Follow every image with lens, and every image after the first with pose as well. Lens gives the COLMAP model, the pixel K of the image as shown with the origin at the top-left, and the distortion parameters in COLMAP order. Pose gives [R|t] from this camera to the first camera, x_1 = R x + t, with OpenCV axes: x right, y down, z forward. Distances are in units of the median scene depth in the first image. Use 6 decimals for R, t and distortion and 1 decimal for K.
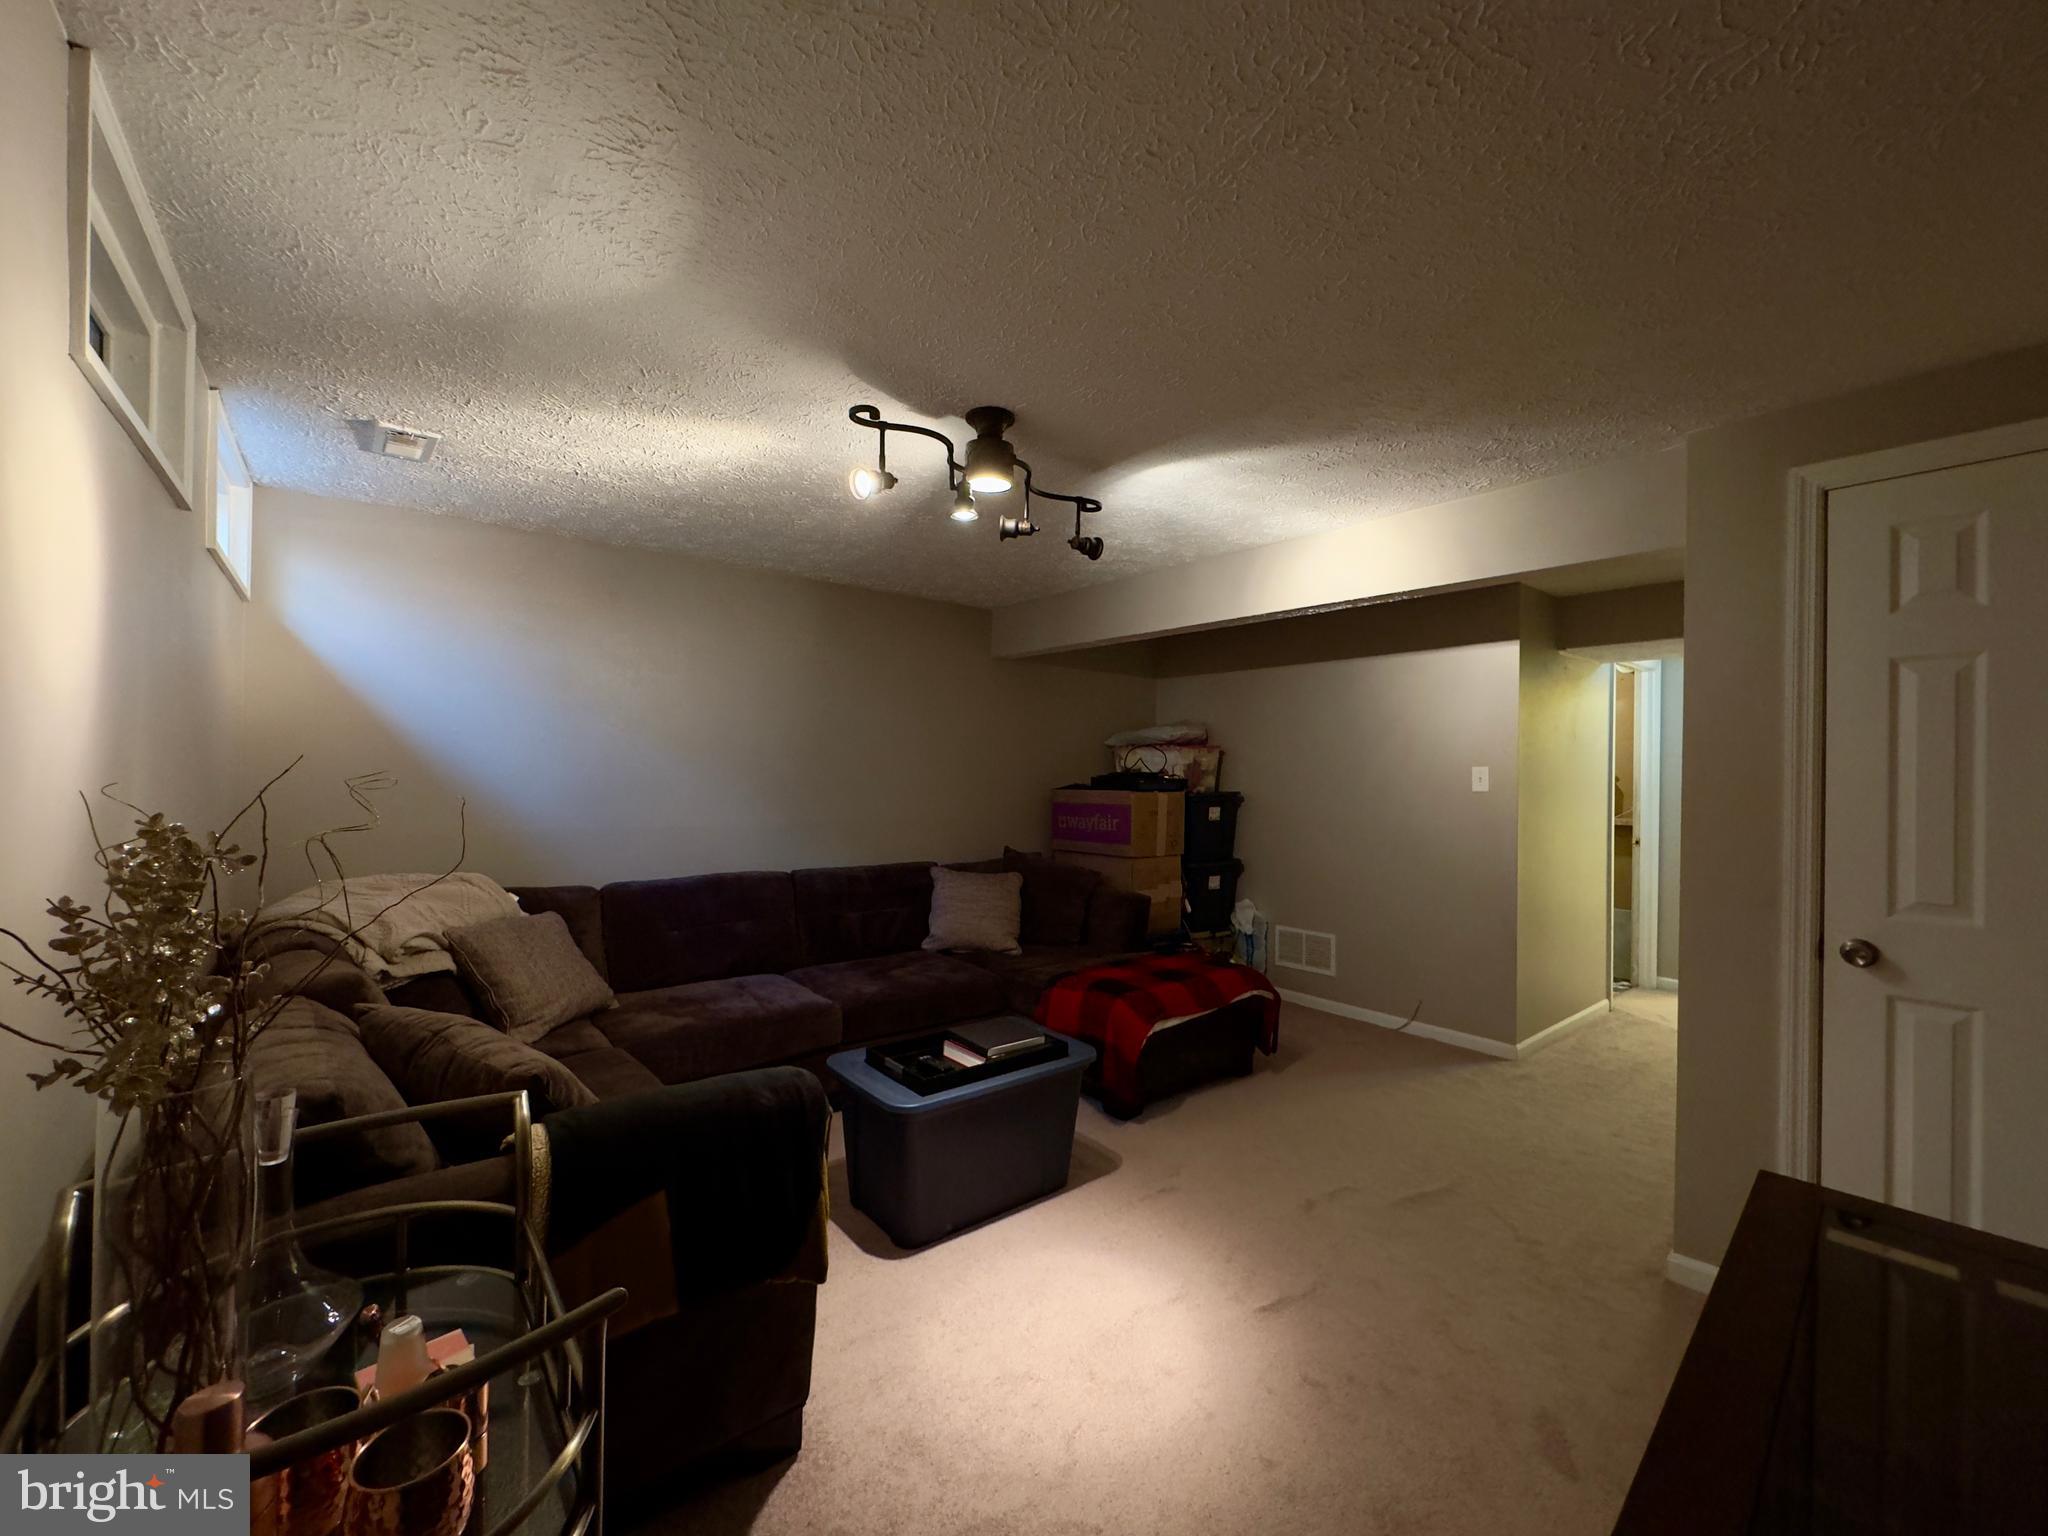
lens RADIAL K [[821.5, 0, 1030.6], [0, 821.5, 764.1], [0, 0, 1]] dist [-0.000748, 0.000040]
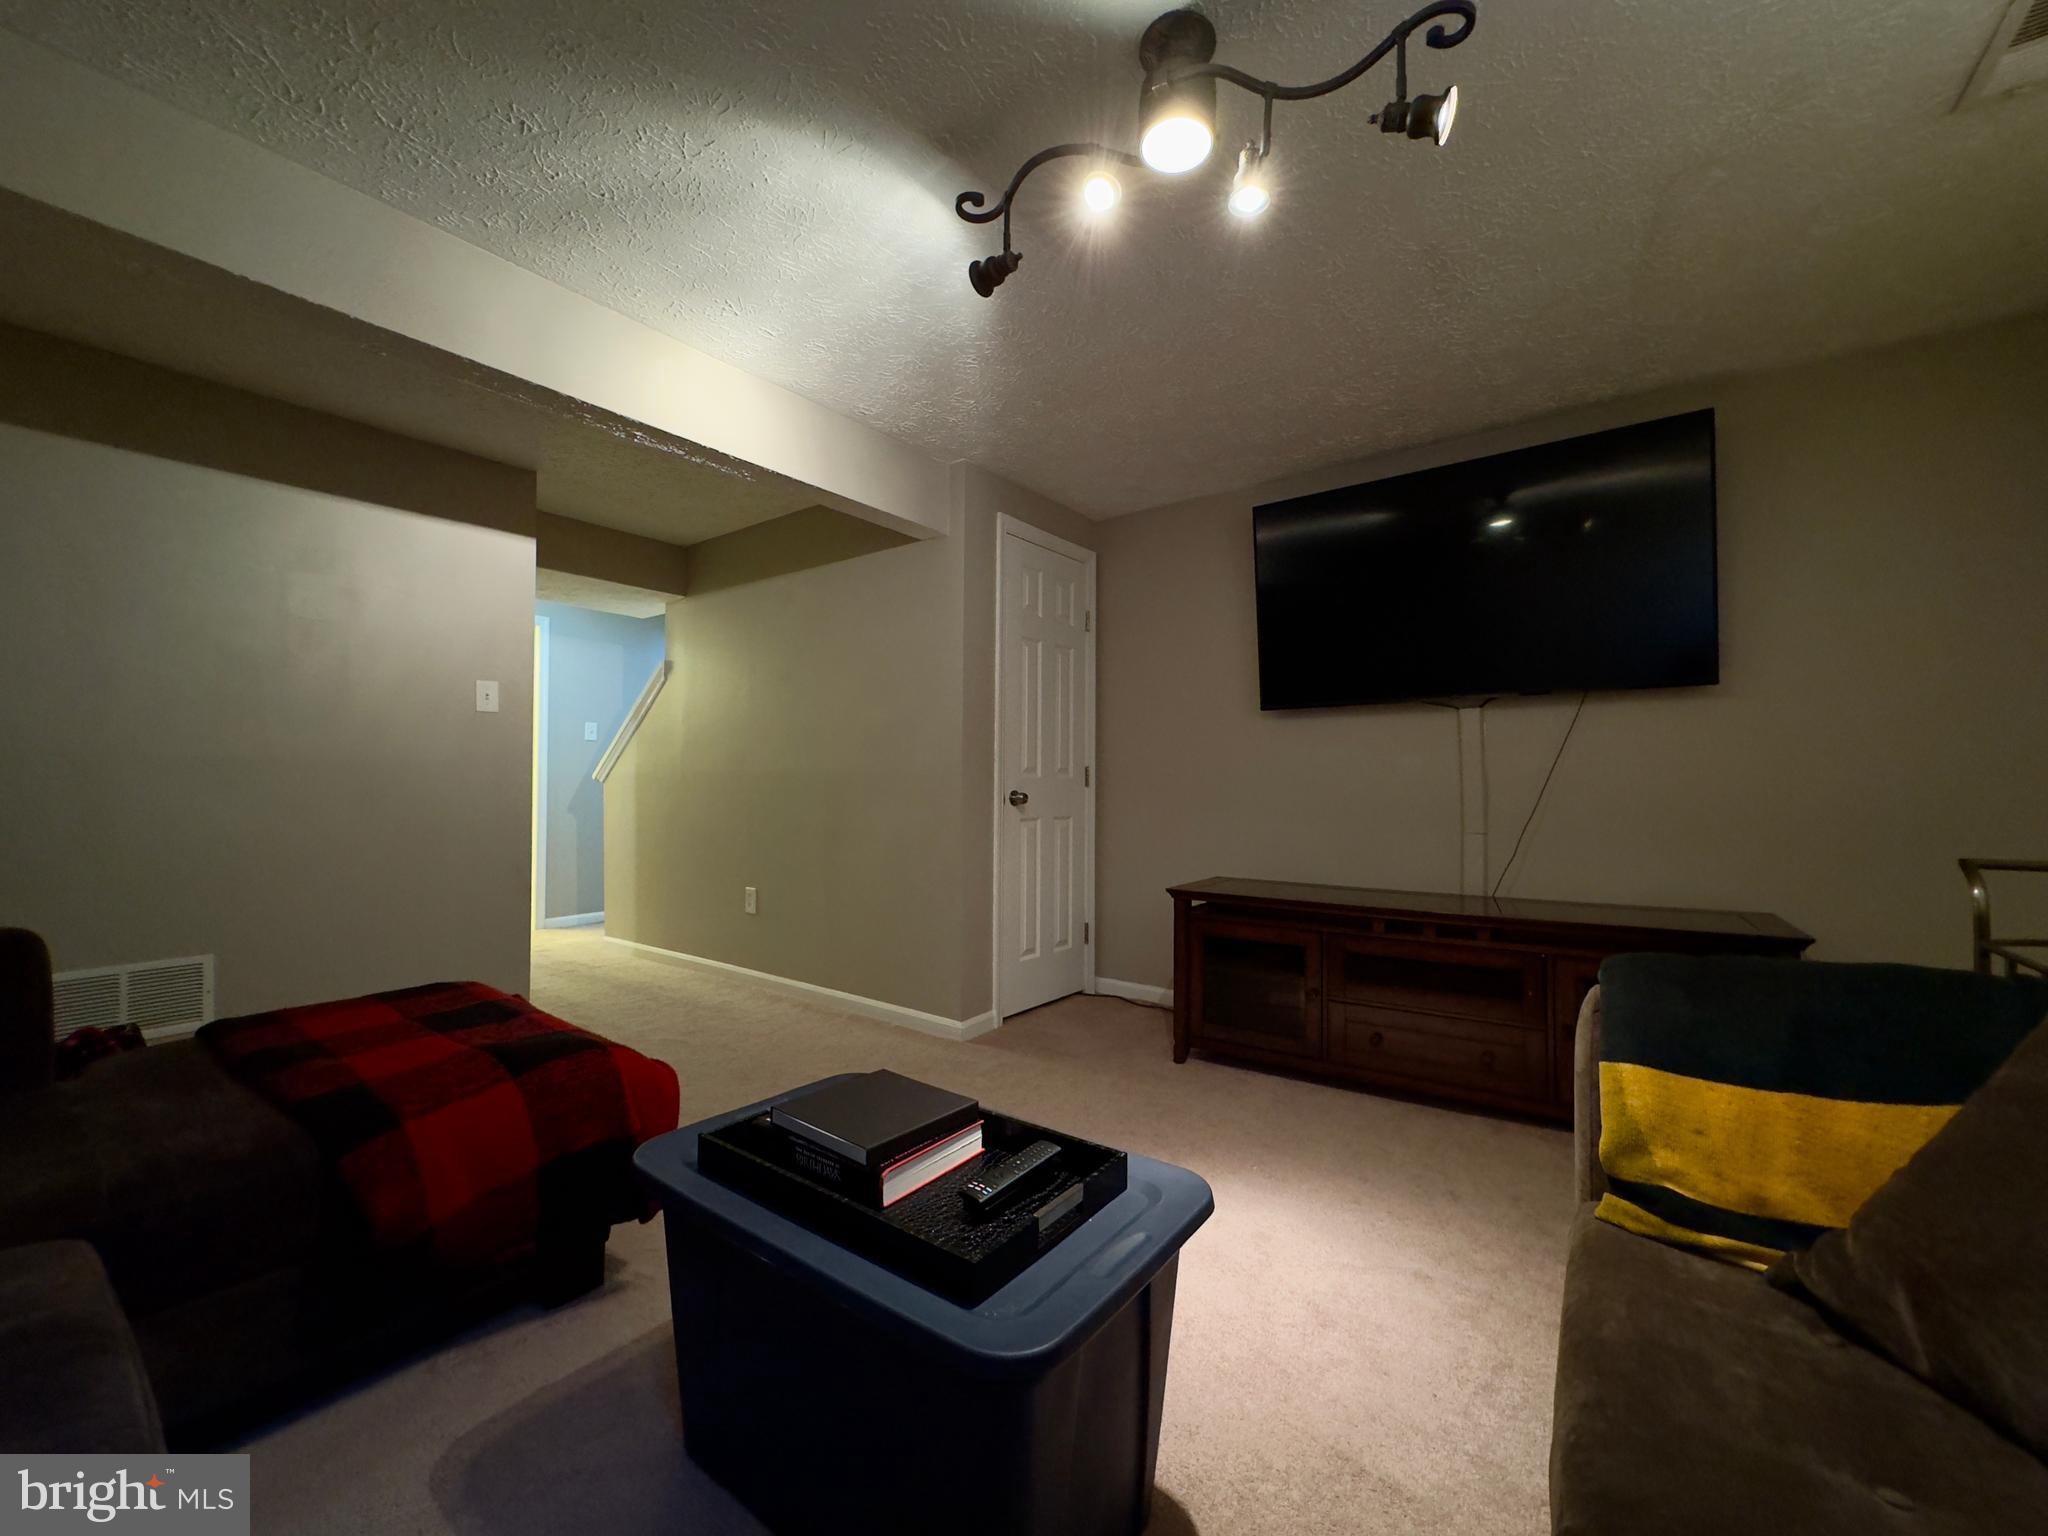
lens RADIAL K [[821.5, 0, 1030.6], [0, 821.5, 764.1], [0, 0, 1]] dist [-0.000748, 0.000040]
pose [[-0.221381, 0.006412, 0.975166, -0.423552], [-0.019290, 0.999754, -0.010953, 0.101242], [-0.974997, -0.021236, -0.221203, 0.806190]]
